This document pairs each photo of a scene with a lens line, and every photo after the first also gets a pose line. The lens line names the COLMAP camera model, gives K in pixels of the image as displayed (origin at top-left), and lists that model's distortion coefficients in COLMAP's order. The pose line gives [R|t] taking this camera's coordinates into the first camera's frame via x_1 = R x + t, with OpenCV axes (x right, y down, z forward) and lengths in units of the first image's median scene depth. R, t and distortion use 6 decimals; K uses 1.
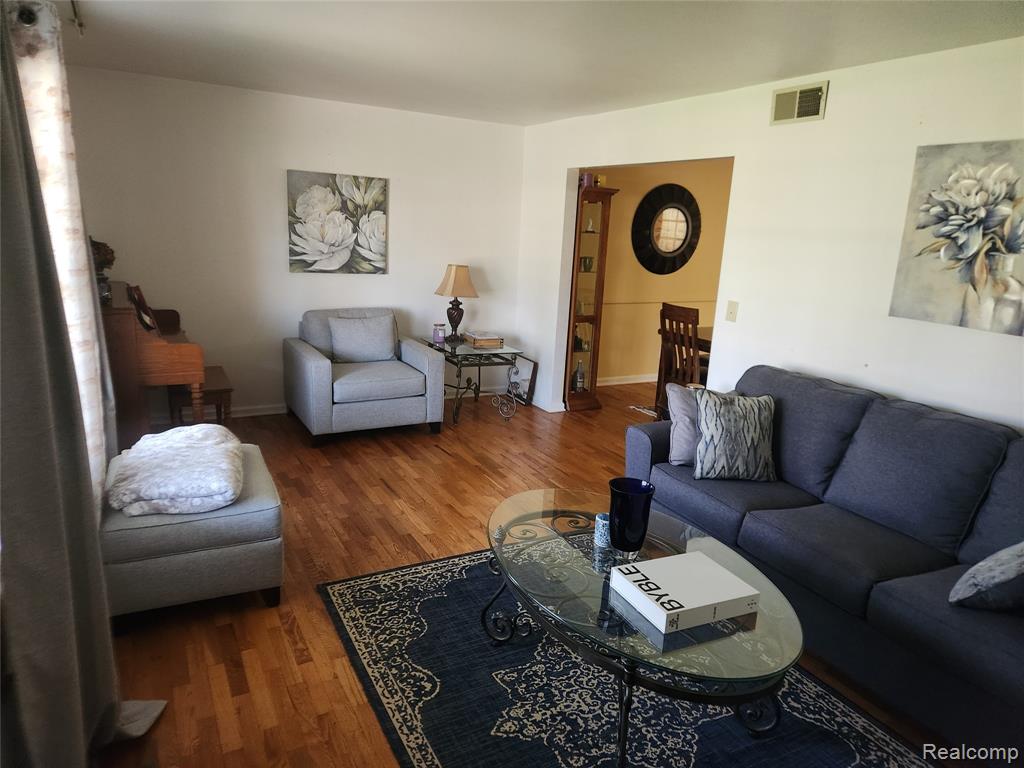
lens RADIAL K [[687.6, 0, 512.0], [0, 687.6, 384.0], [0, 0, 1]] dist [0.065792, -0.055475]
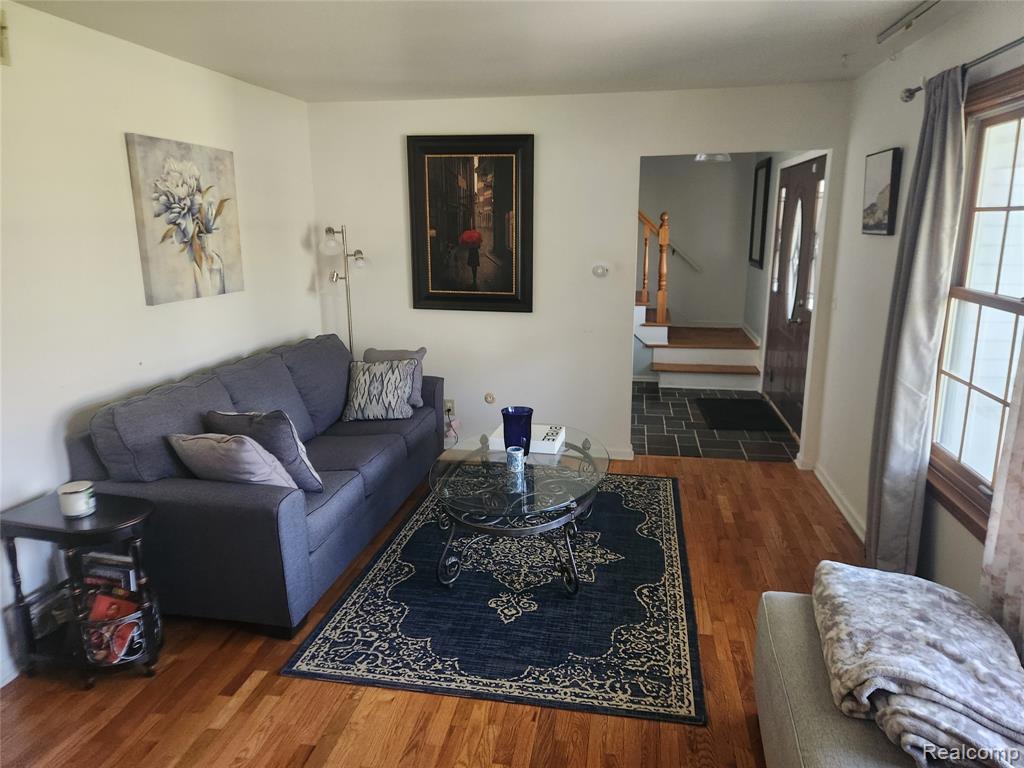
lens RADIAL K [[687.6, 0, 512.0], [0, 687.6, 384.0], [0, 0, 1]] dist [0.065792, -0.055475]
pose [[-0.778427, -0.190633, 0.598089, -0.532238], [0.112500, 0.894981, 0.431685, -0.419006], [-0.617572, 0.403320, -0.675232, 1.591934]]
